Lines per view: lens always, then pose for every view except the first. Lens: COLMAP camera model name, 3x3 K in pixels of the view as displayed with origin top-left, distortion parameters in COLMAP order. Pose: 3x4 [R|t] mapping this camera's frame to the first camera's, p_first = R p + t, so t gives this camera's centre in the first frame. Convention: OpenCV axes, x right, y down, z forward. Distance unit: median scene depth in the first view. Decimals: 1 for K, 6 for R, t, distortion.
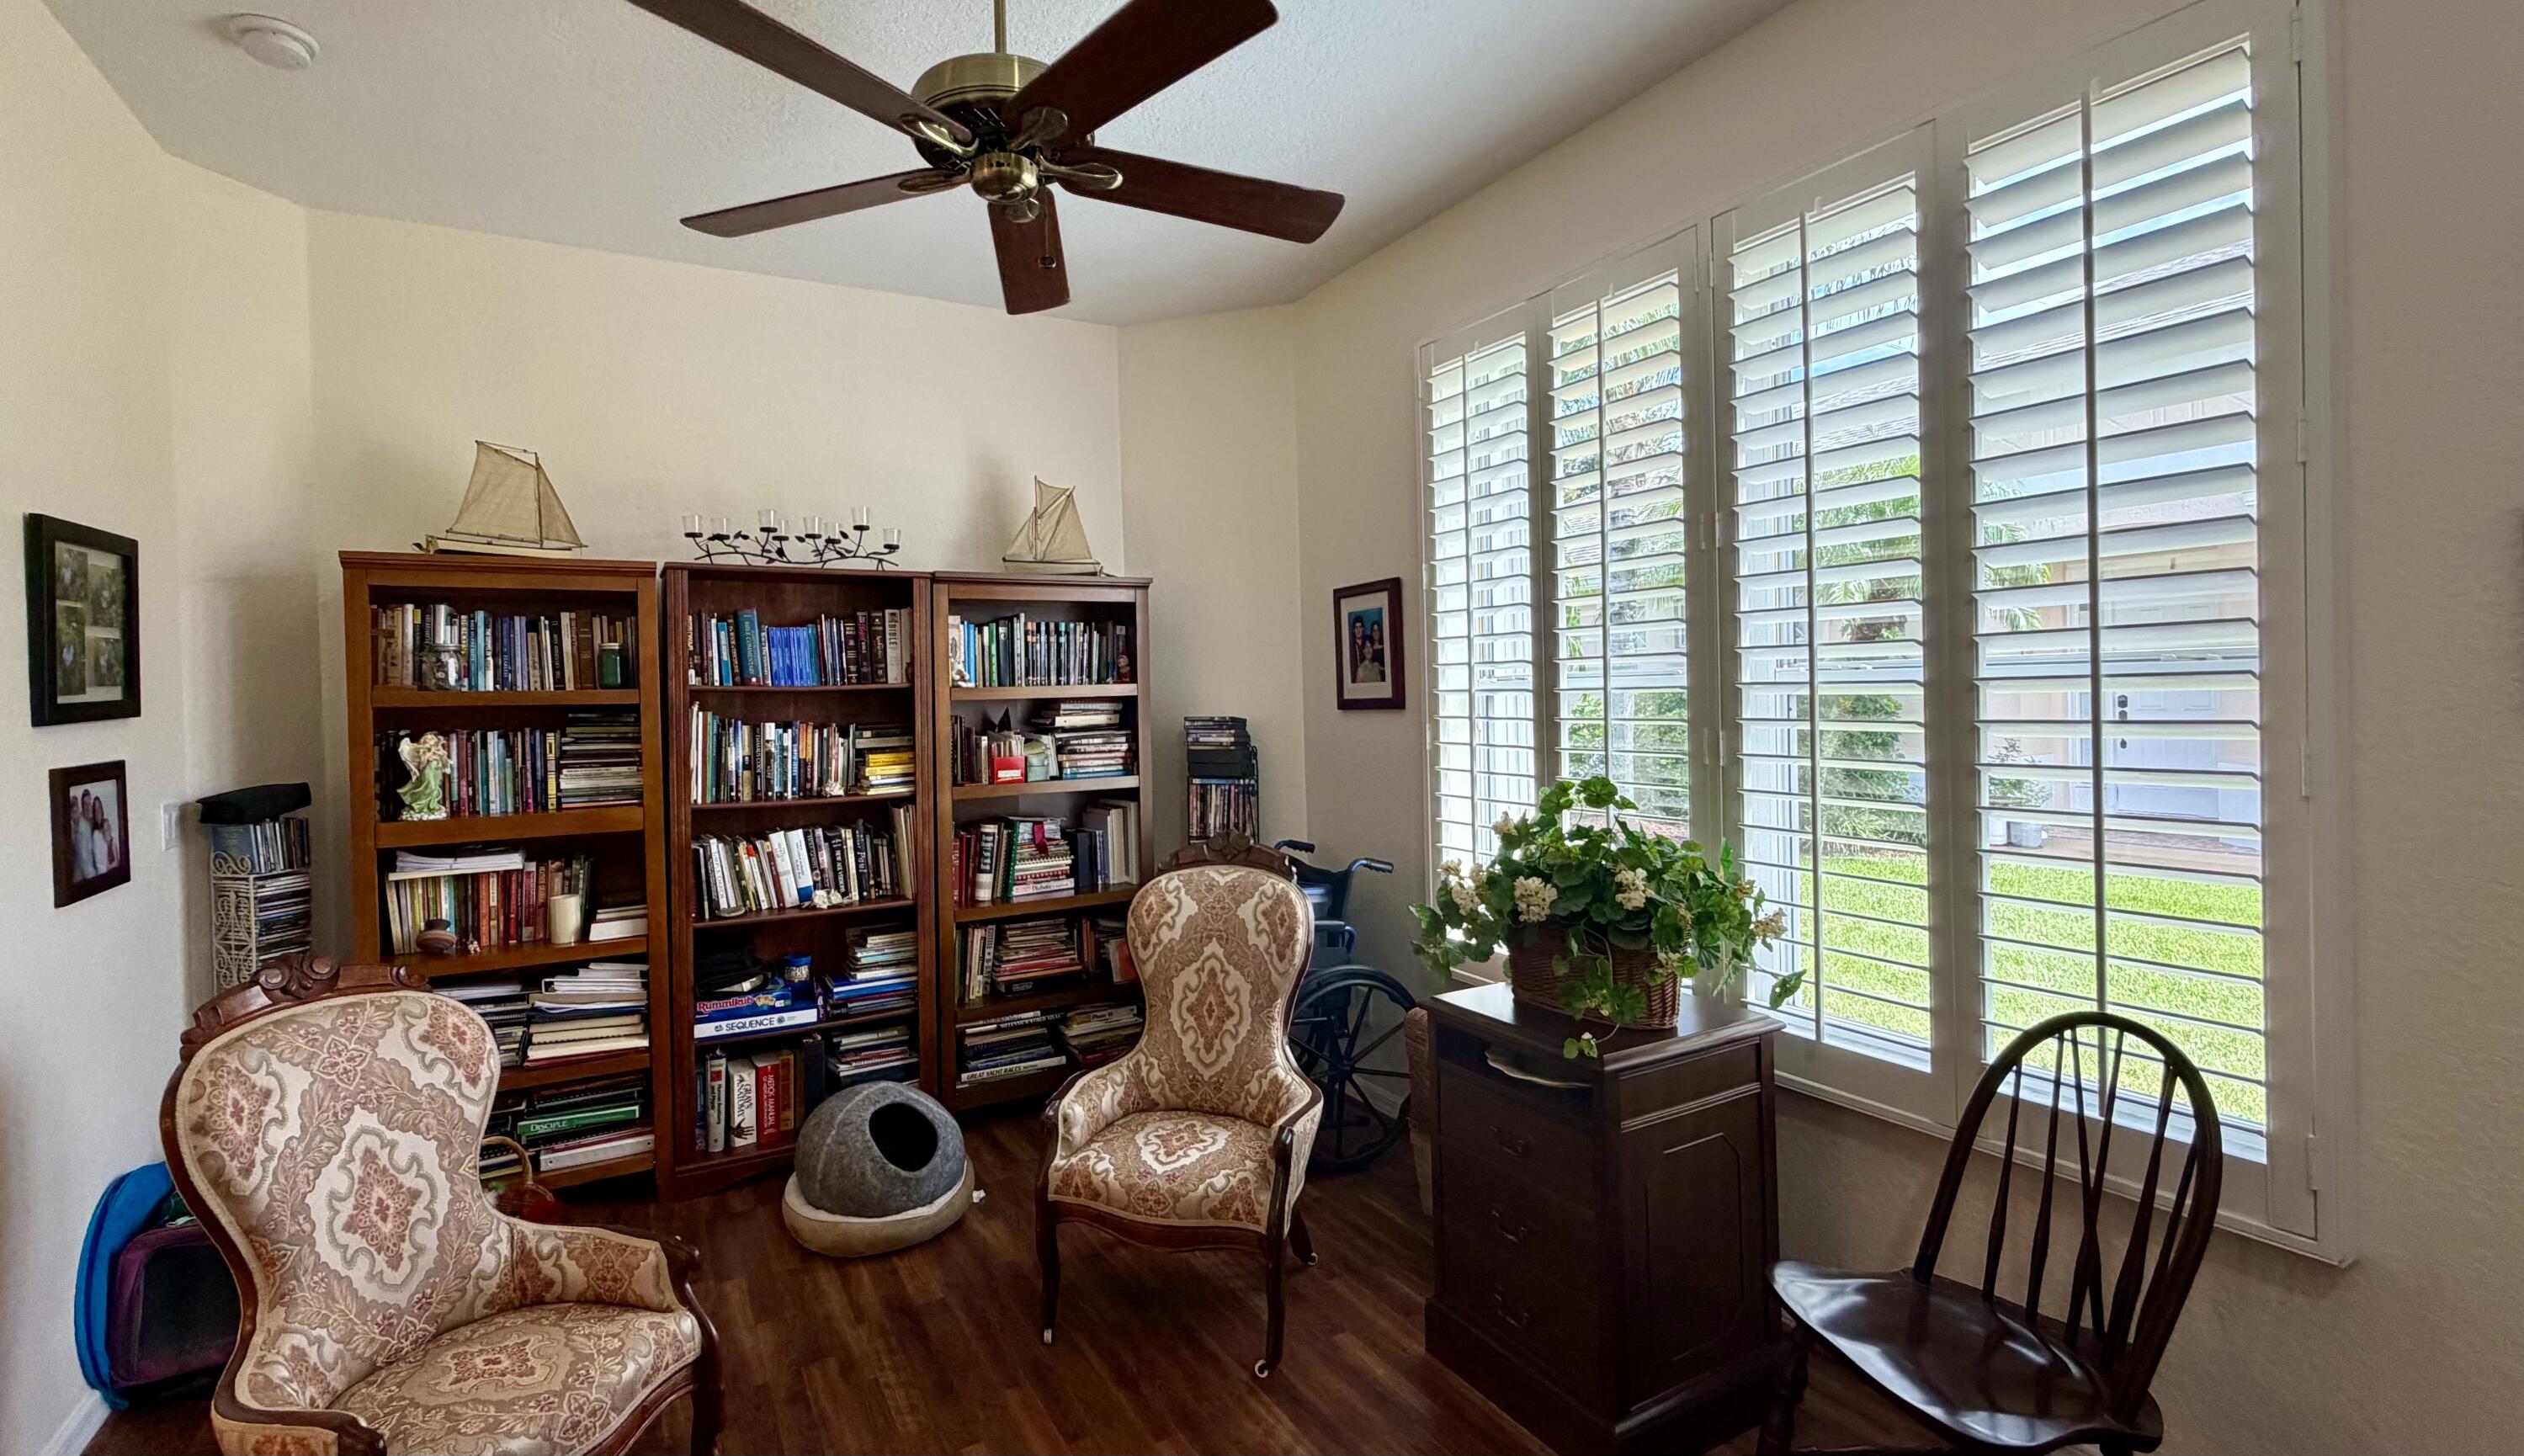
lens RADIAL K [[1078.0, 0, 1187.8], [0, 1078.0, 700.7], [0, 0, 1]] dist [-0.002716, -0.000309]
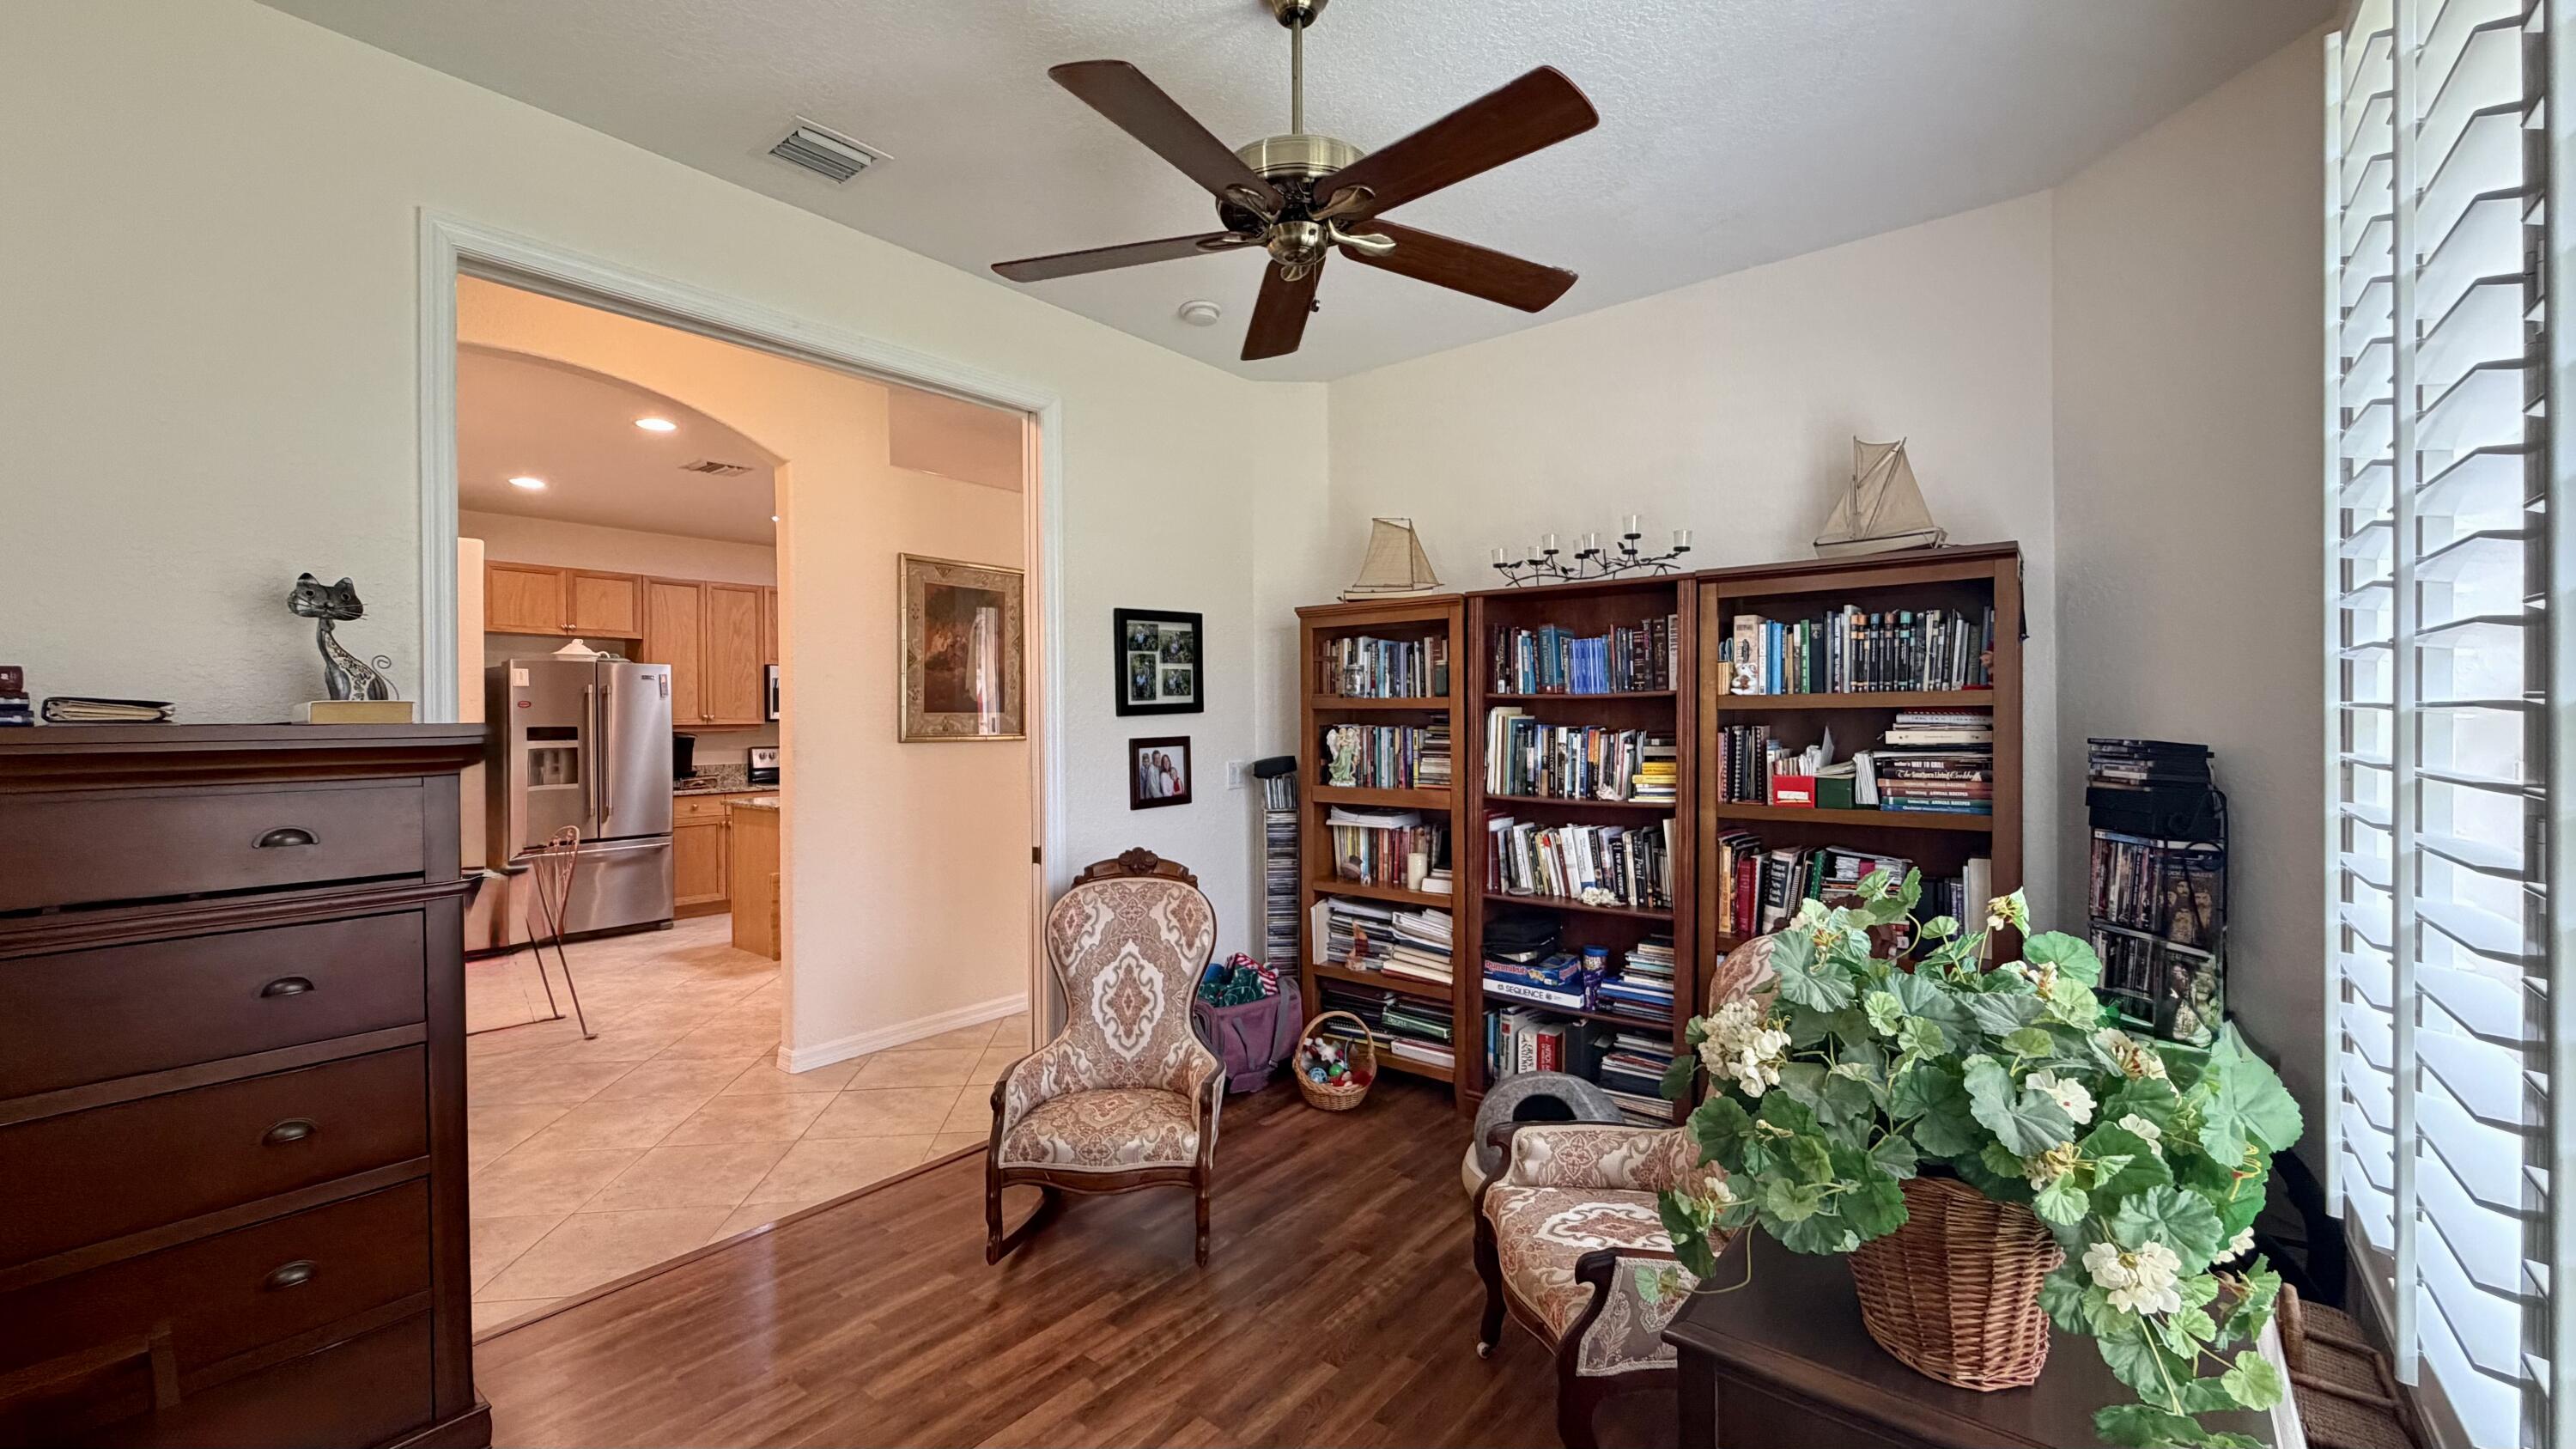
lens RADIAL K [[1033.4, 0, 1268.2], [0, 1033.4, 725.5], [0, 0, 1]] dist [-0.000126, -0.000545]
pose [[0.376760, 0.028622, -0.925869, 0.494227], [-0.007269, 0.999583, 0.027943, -0.008930], [0.926282, -0.003797, 0.376811, 0.340754]]
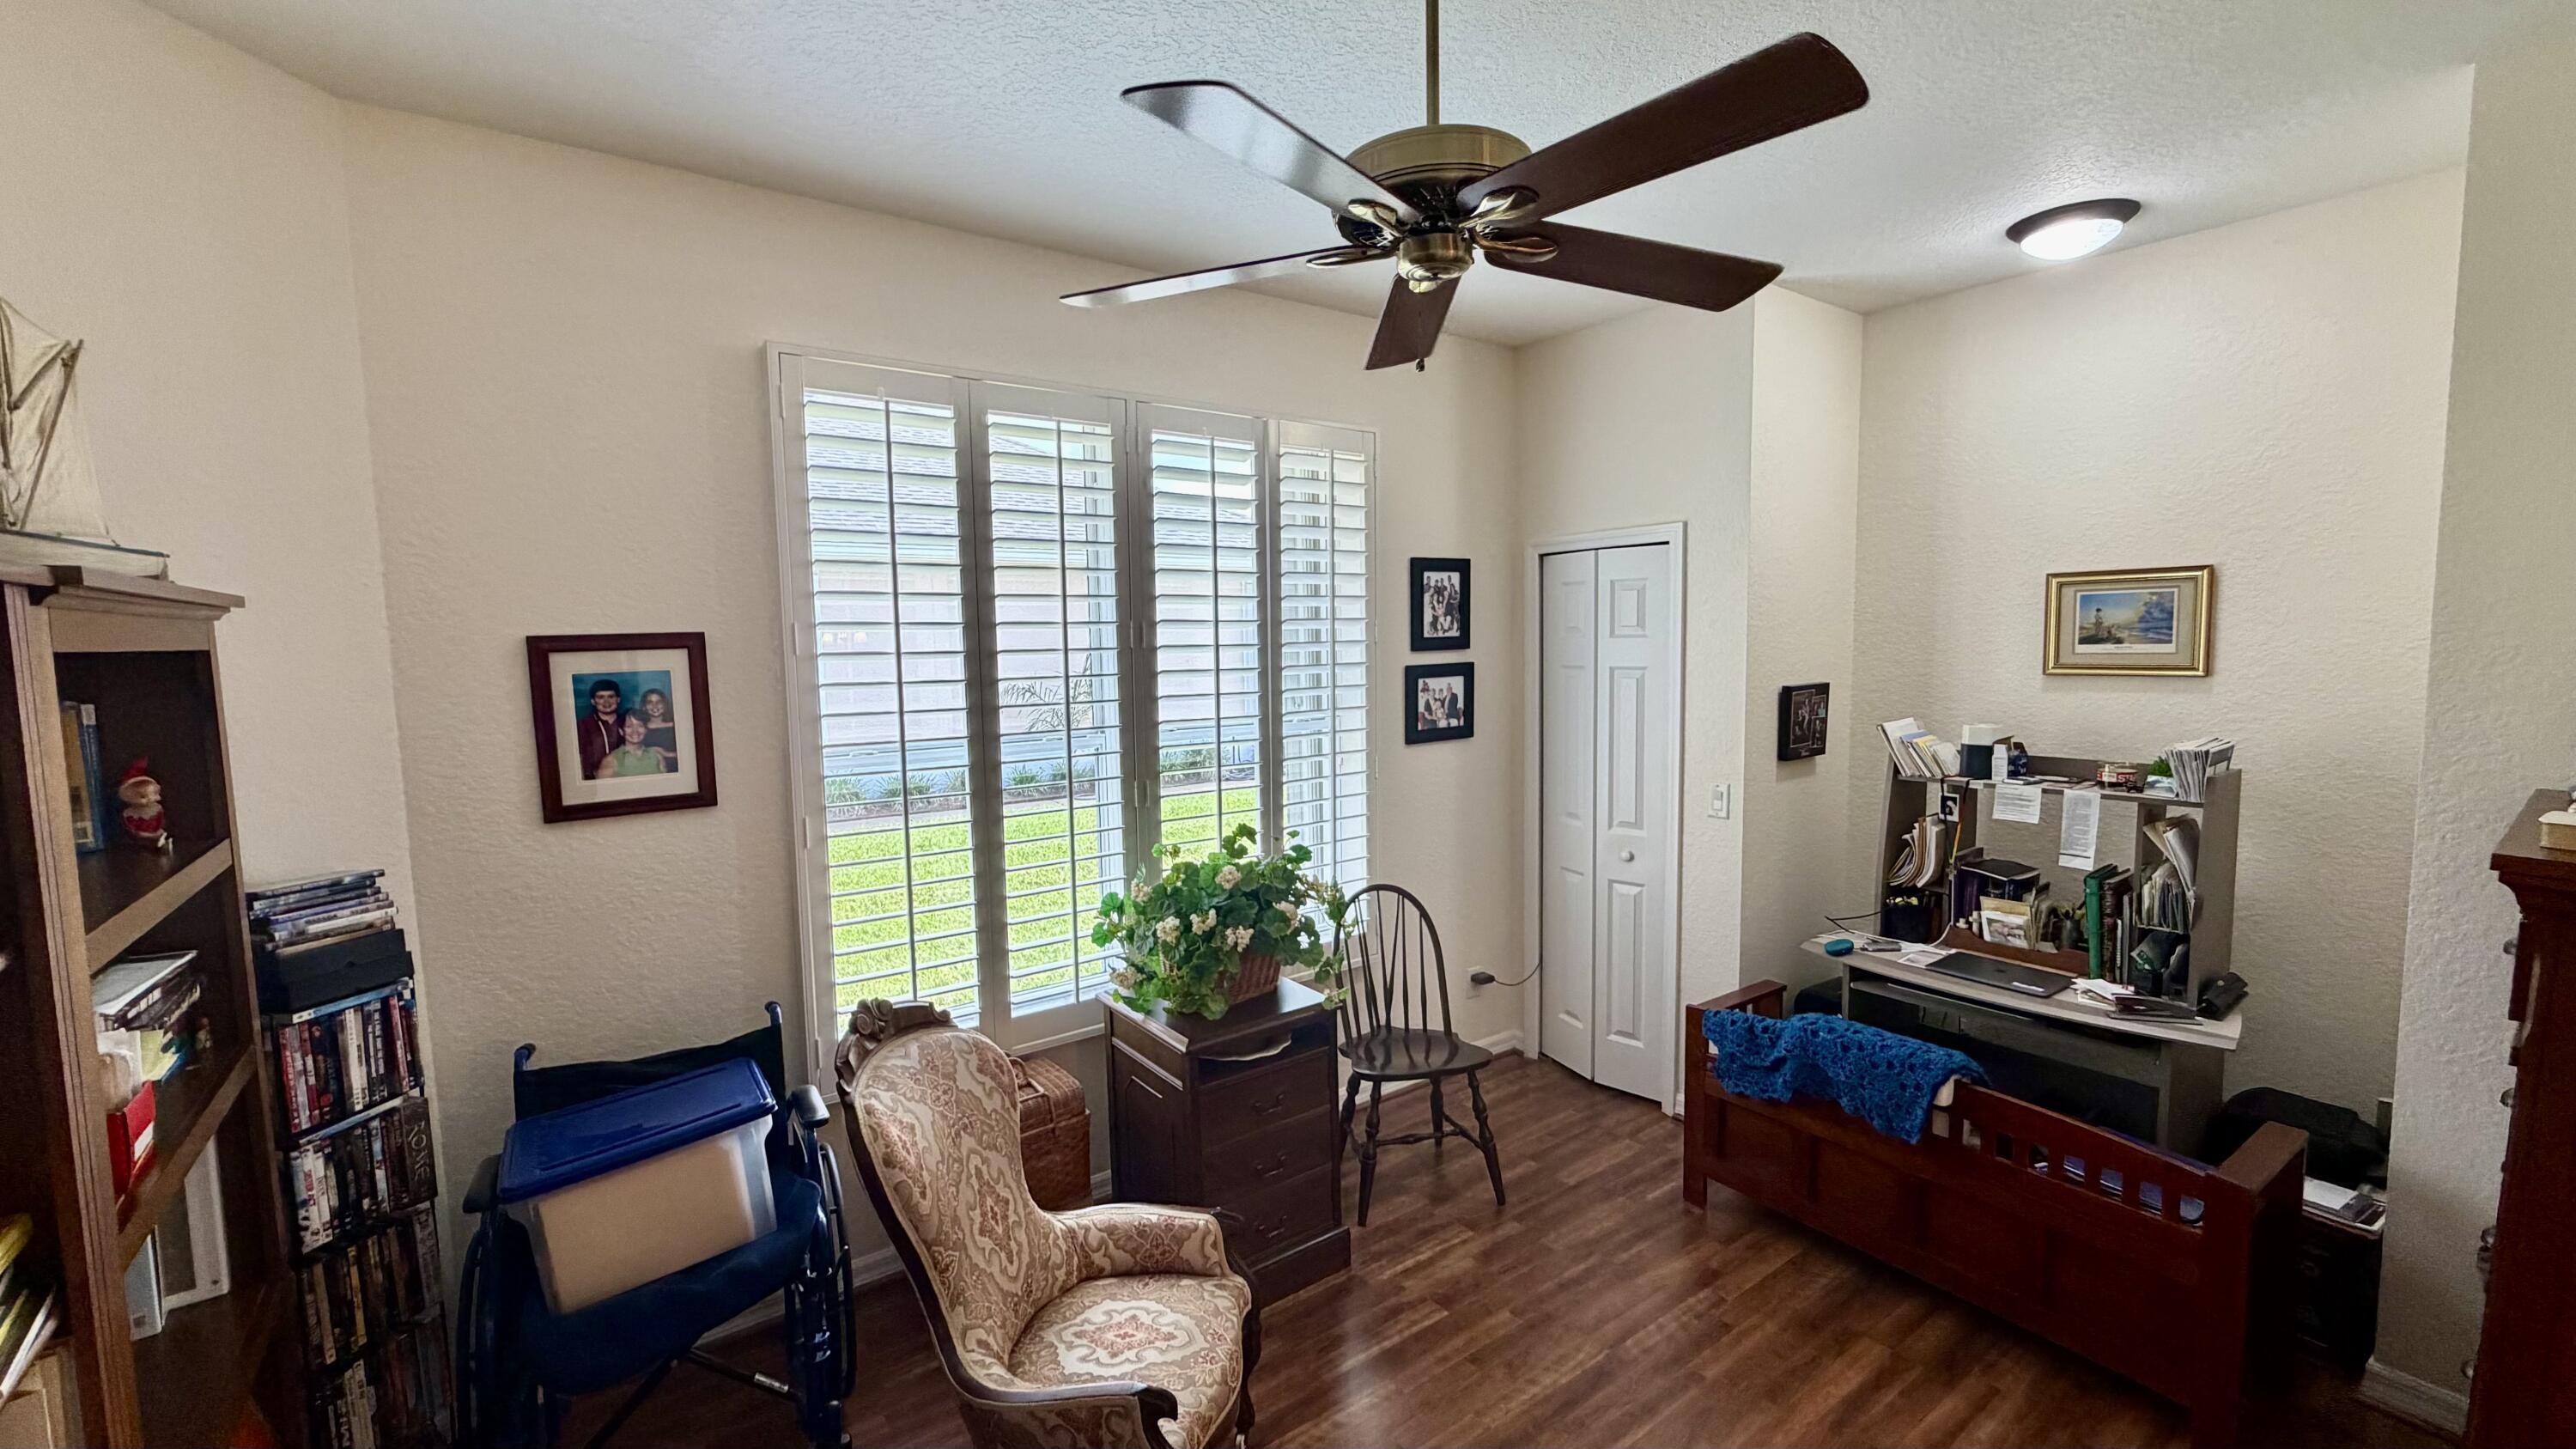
lens RADIAL K [[1033.4, 0, 1275.1], [0, 1033.4, 712.5], [0, 0, 1]] dist [-0.000126, -0.000545]
pose [[-0.138322, -0.048164, 0.989216, -0.621275], [0.025053, 0.998327, 0.052111, -0.092745], [-0.990070, 0.031991, -0.136884, 0.758360]]
